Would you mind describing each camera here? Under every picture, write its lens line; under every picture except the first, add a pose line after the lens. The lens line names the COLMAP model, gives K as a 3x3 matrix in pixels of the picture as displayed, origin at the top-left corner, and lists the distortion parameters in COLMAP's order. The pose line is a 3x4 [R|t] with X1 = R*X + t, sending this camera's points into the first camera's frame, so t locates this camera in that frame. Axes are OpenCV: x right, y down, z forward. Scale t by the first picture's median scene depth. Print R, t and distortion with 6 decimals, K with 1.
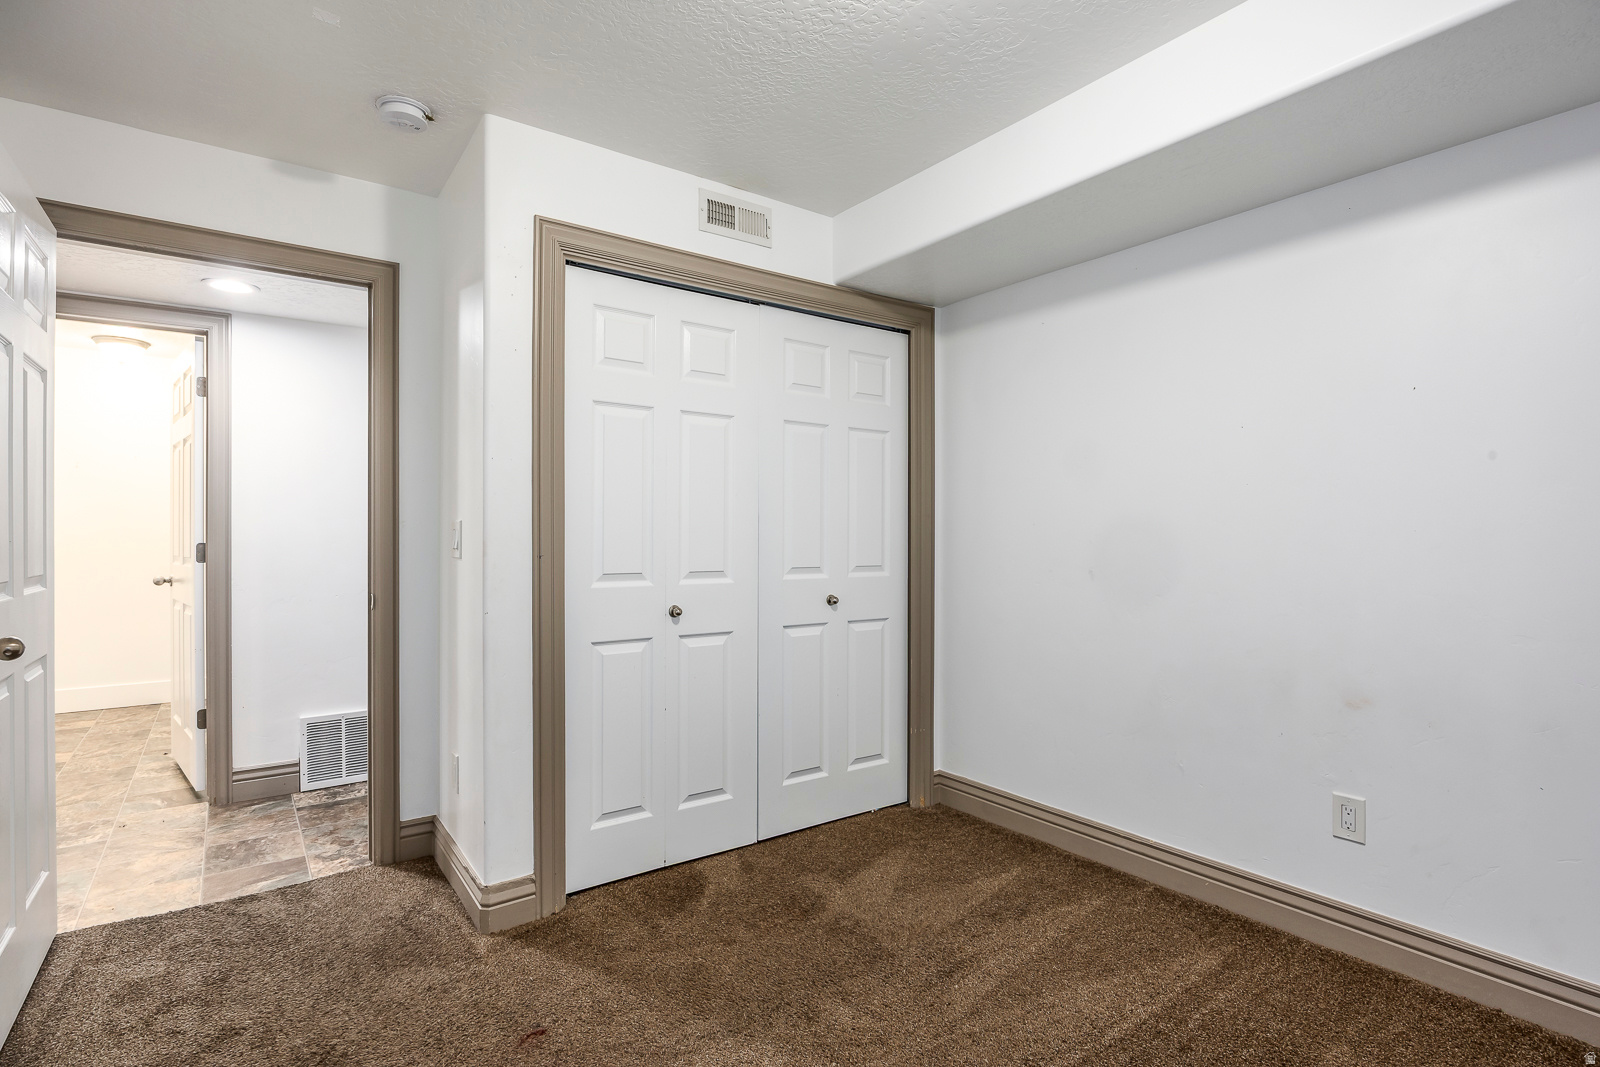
lens RADIAL K [[792.3, 0, 800.0], [0, 792.3, 533.5], [0, 0, 1]] dist [-0.013495, 0.000706]
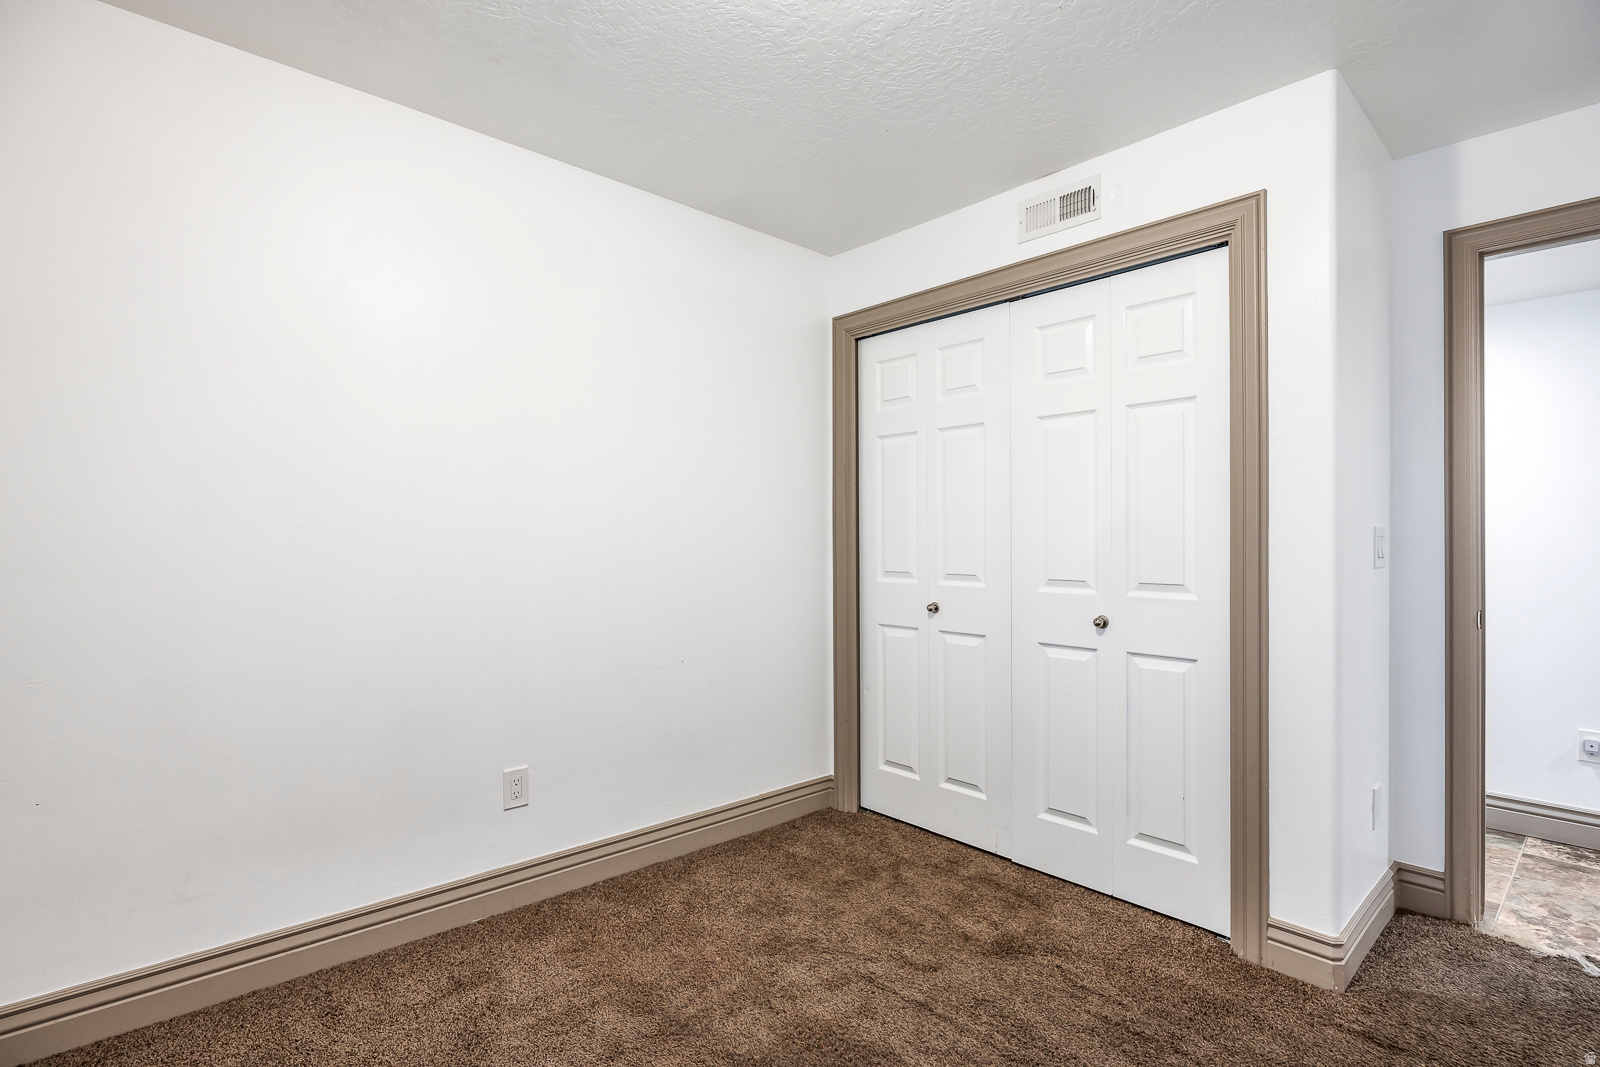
lens RADIAL K [[792.3, 0, 800.0], [0, 792.3, 533.5], [0, 0, 1]] dist [-0.013495, 0.000706]
pose [[0.096535, -0.002950, -0.995325, 0.274040], [-0.004580, 0.999984, -0.003408, -0.000816], [0.995319, 0.004888, 0.096520, 0.205100]]
